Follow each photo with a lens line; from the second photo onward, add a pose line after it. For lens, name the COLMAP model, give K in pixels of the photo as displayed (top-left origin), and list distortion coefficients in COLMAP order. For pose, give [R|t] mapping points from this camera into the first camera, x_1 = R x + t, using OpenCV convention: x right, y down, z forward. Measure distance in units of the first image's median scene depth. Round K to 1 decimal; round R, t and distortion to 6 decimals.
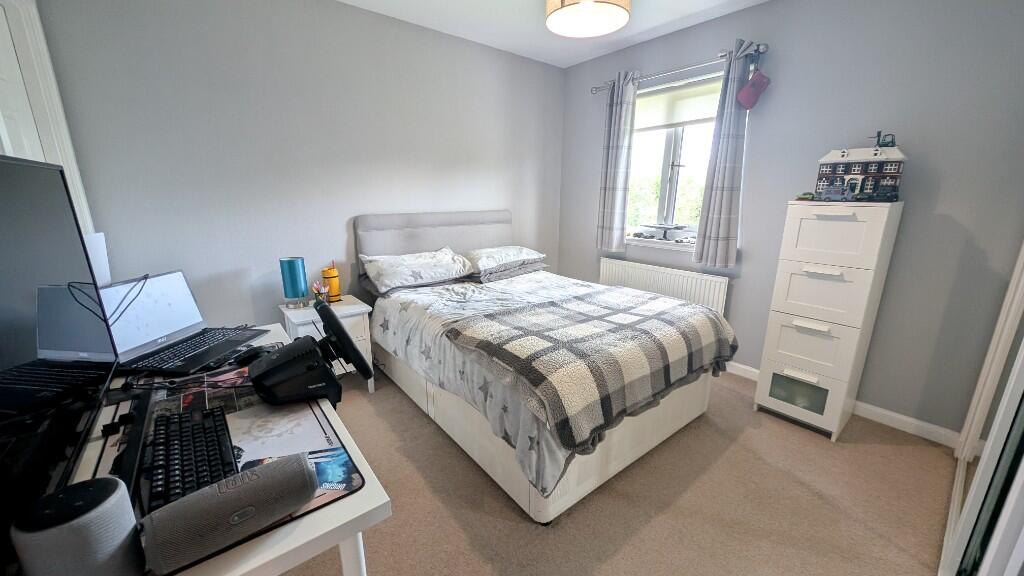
lens RADIAL K [[380.9, 0, 513.2], [0, 380.9, 286.2], [0, 0, 1]] dist [-0.000255, -0.000783]
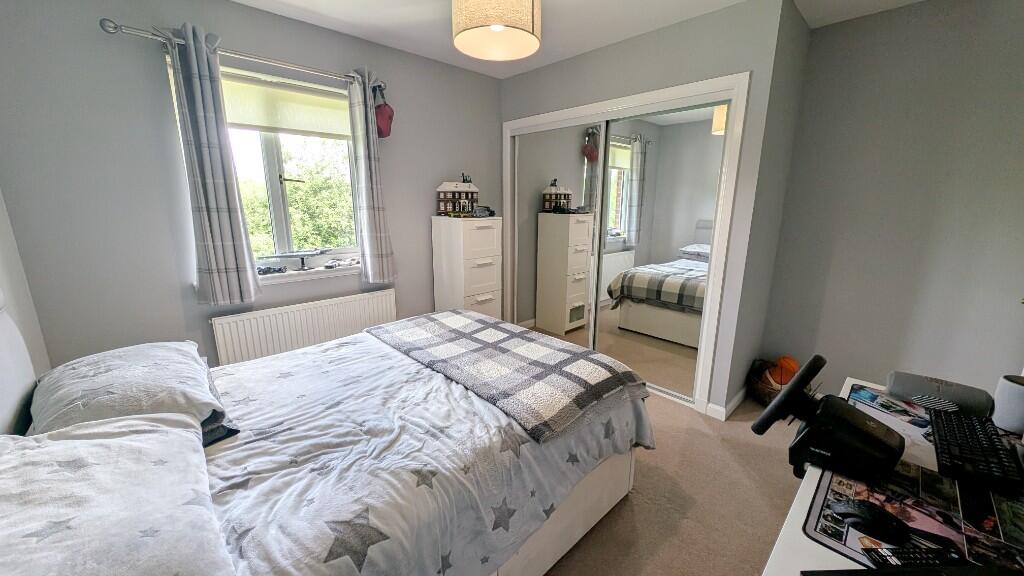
lens RADIAL K [[380.9, 0, 514.1], [0, 380.9, 288.8], [0, 0, 1]] dist [-0.000255, -0.000783]
pose [[-0.084412, -0.230469, 0.969411, -0.713173], [0.233236, 0.941286, 0.244092, -0.281024], [-0.968749, 0.246706, -0.025702, 0.928767]]
